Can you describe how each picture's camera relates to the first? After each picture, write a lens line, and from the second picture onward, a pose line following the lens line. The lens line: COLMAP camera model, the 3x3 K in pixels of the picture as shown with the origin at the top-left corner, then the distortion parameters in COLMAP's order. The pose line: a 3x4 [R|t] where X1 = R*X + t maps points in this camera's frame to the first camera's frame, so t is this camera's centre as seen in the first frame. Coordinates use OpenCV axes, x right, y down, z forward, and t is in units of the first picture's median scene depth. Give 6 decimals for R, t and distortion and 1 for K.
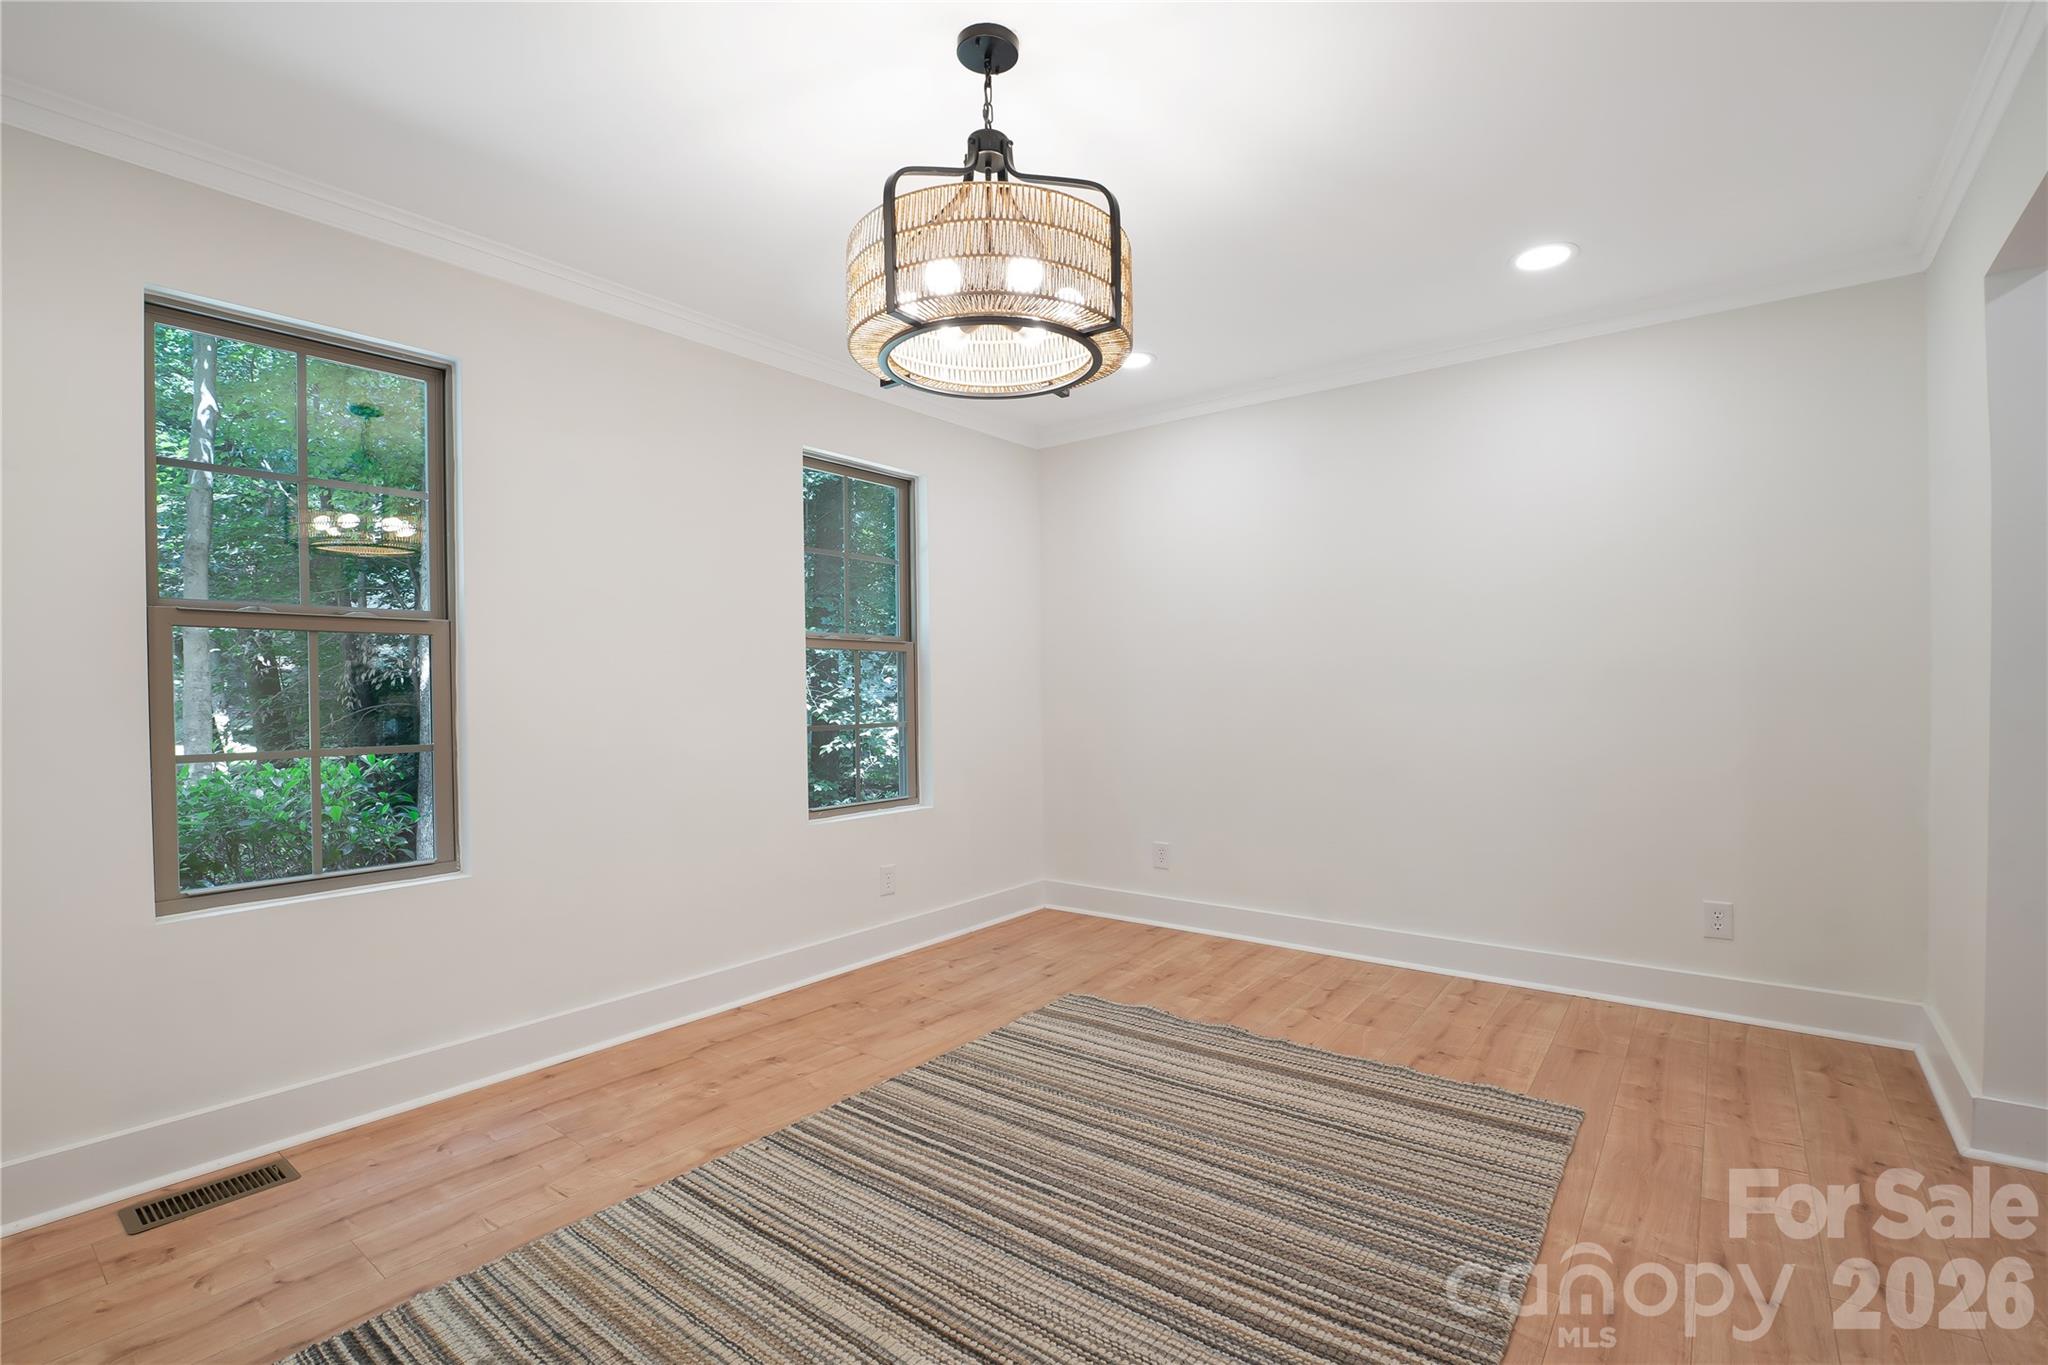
lens RADIAL K [[974.8, 0, 1040.0], [0, 974.8, 676.4], [0, 0, 1]] dist [-0.017181, -0.000655]
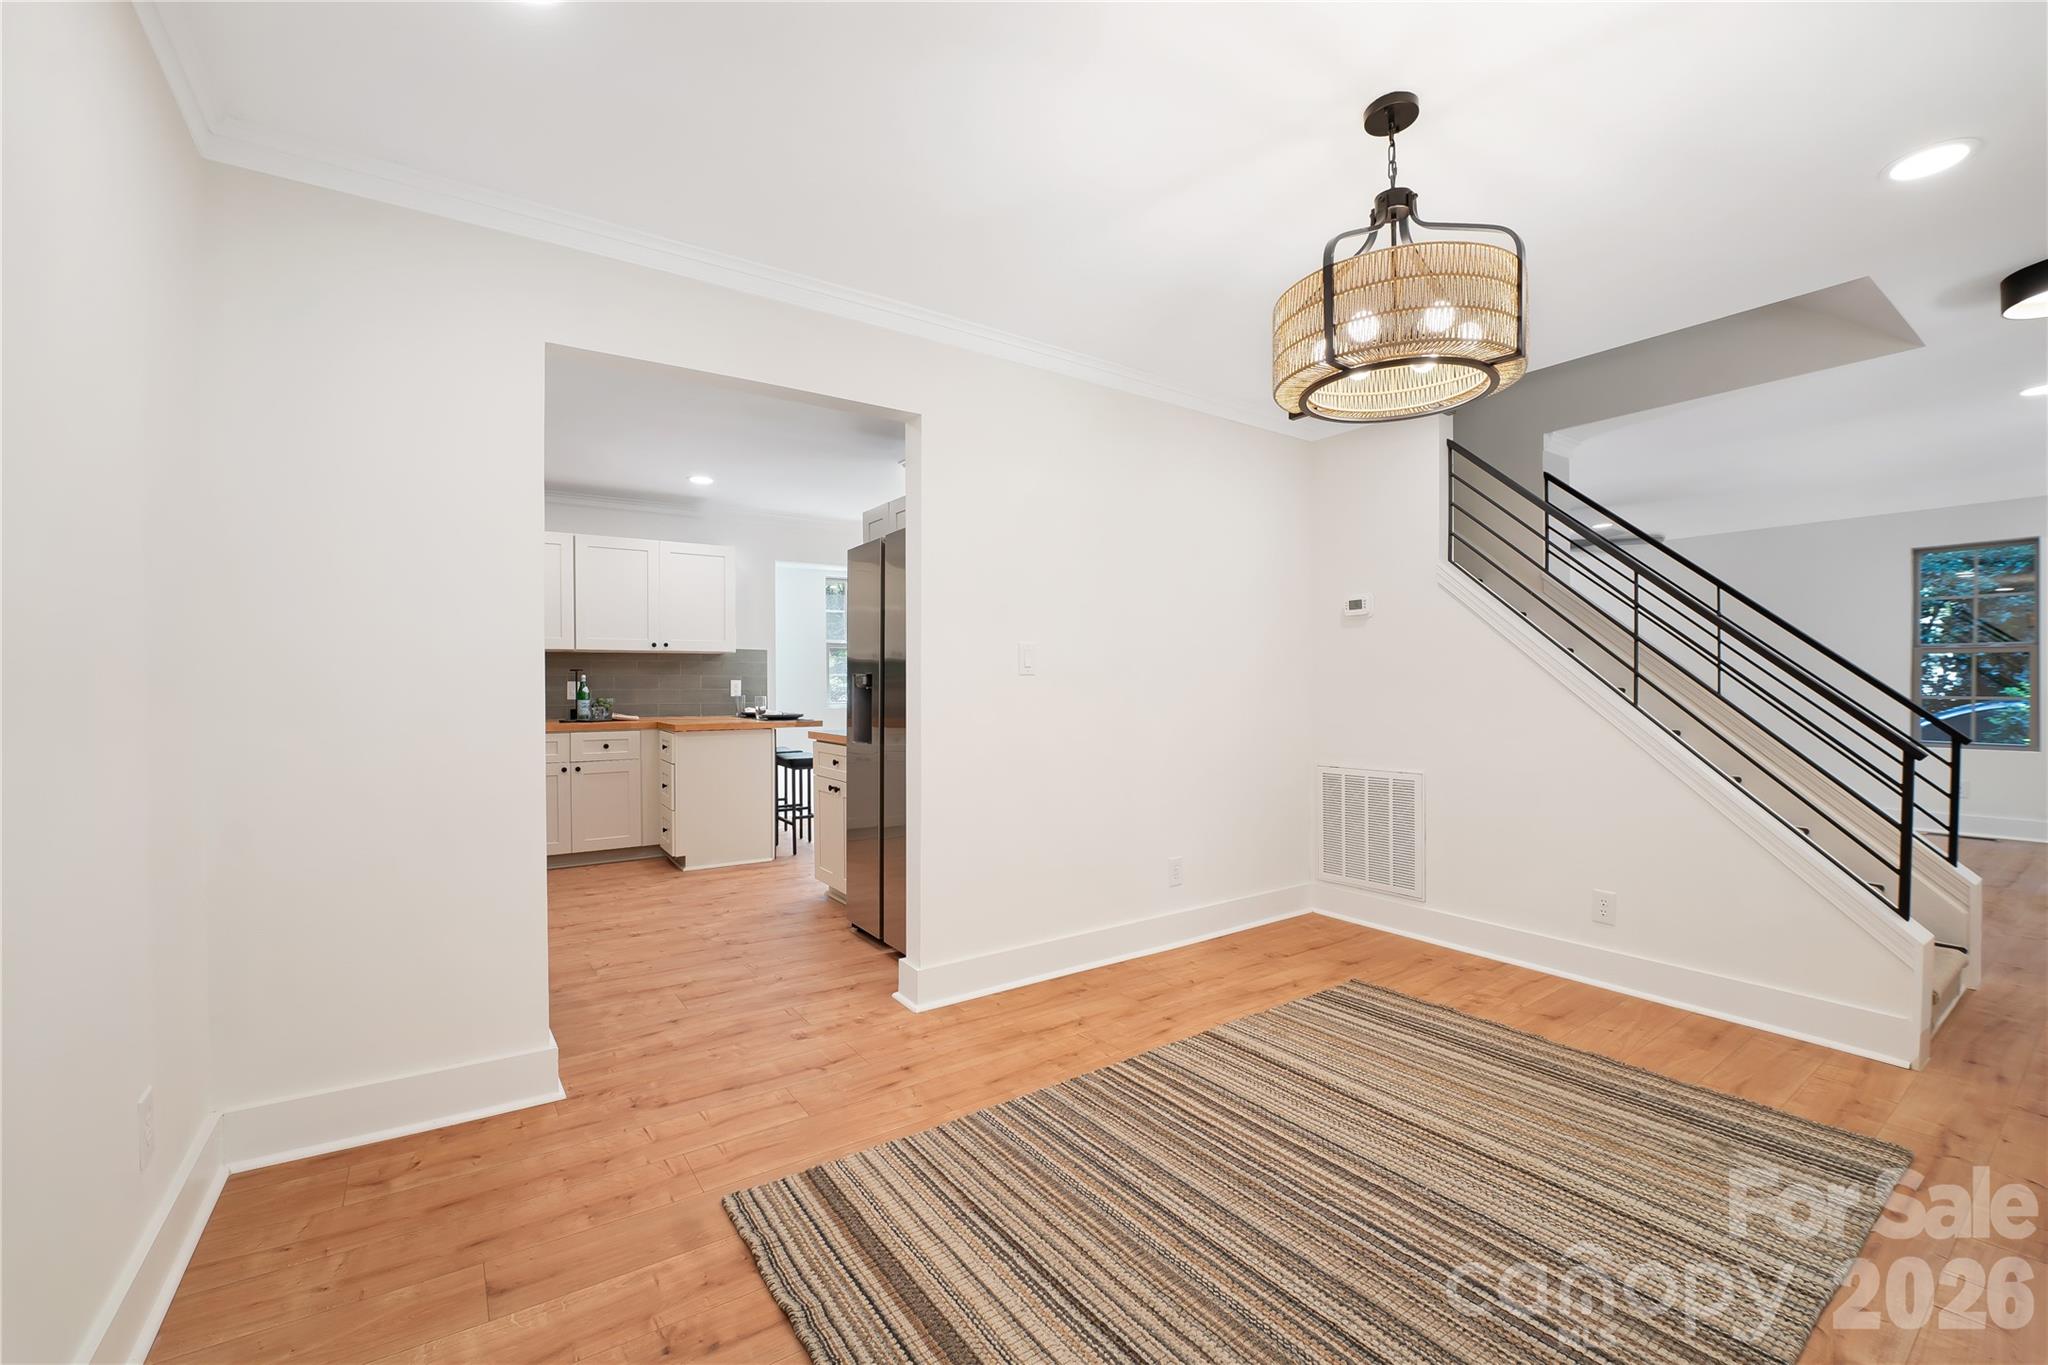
lens RADIAL K [[872.7, 0, 1065.1], [0, 872.7, 686.6], [0, 0, 1]] dist [-0.020270, 0.000217]
pose [[-0.964676, 0.006733, 0.263352, 0.055617], [0.003967, 0.999931, -0.011033, -0.009451], [-0.263408, -0.009599, -0.964637, 1.910301]]
